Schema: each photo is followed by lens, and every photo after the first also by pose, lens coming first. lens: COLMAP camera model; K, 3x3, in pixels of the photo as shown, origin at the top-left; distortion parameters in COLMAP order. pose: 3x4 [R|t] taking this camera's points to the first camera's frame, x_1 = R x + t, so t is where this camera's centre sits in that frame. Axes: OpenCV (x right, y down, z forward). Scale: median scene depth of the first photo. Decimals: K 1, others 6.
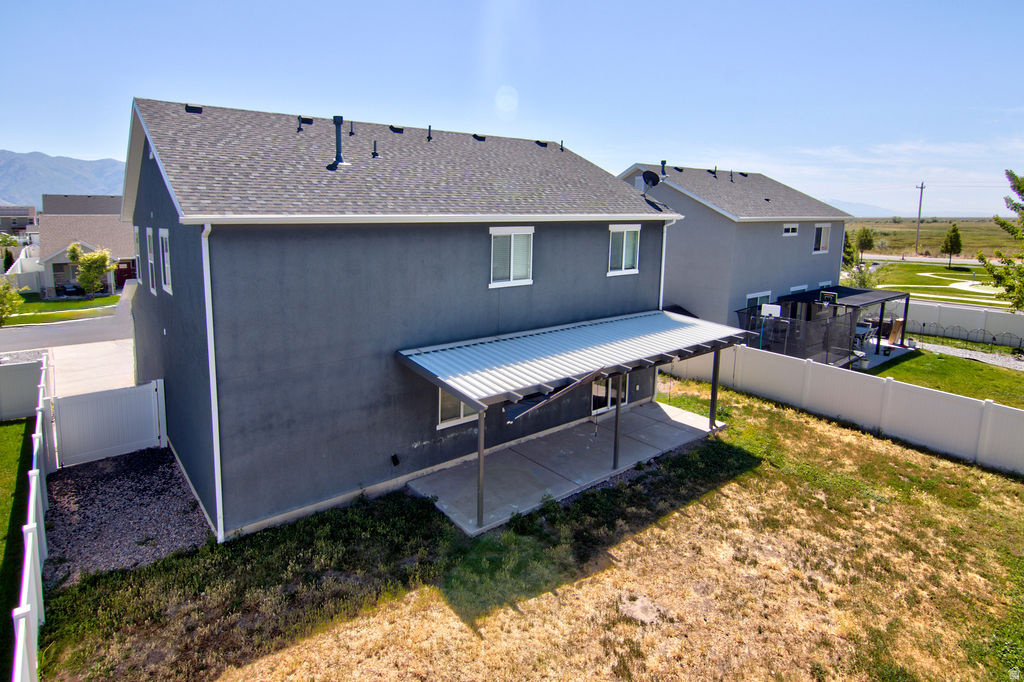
lens RADIAL K [[566.0, 0, 496.3], [0, 566.0, 302.5], [0, 0, 1]] dist [-0.000981, 0.000036]
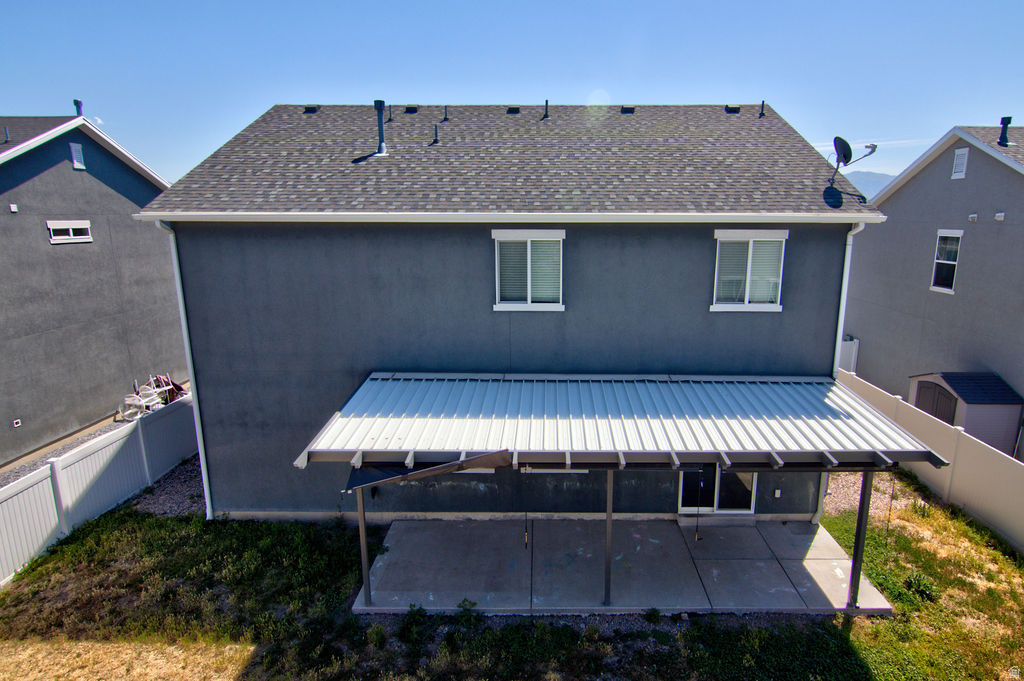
lens RADIAL K [[579.7, 0, 539.7], [0, 579.7, 338.1], [0, 0, 1]] dist [0.001331, -0.000053]
pose [[0.782940, 0.134026, -0.607489, 0.510931], [-0.098512, 0.990906, 0.091653, -0.065489], [0.614248, -0.011914, 0.789023, 0.419586]]
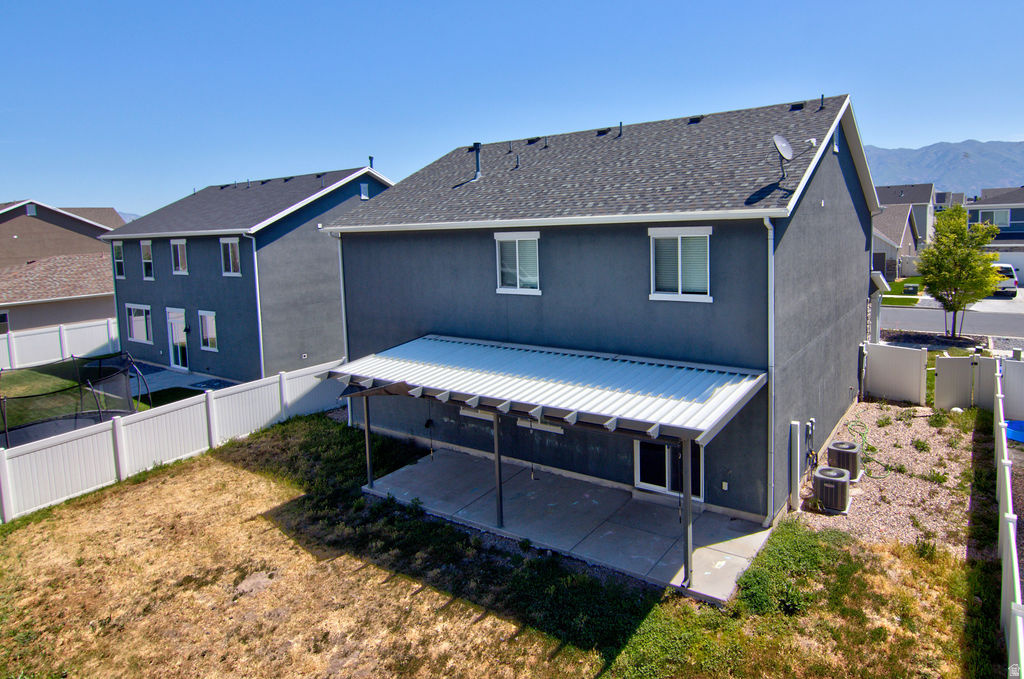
lens RADIAL K [[590.6, 0, 541.0], [0, 590.6, 263.3], [0, 0, 1]] dist [0.002607, 0.000241]
pose [[0.313849, 0.060150, -0.947566, 0.990650], [-0.100401, 0.994498, 0.029875, -0.116053], [0.944150, 0.085760, 0.318162, 0.729487]]
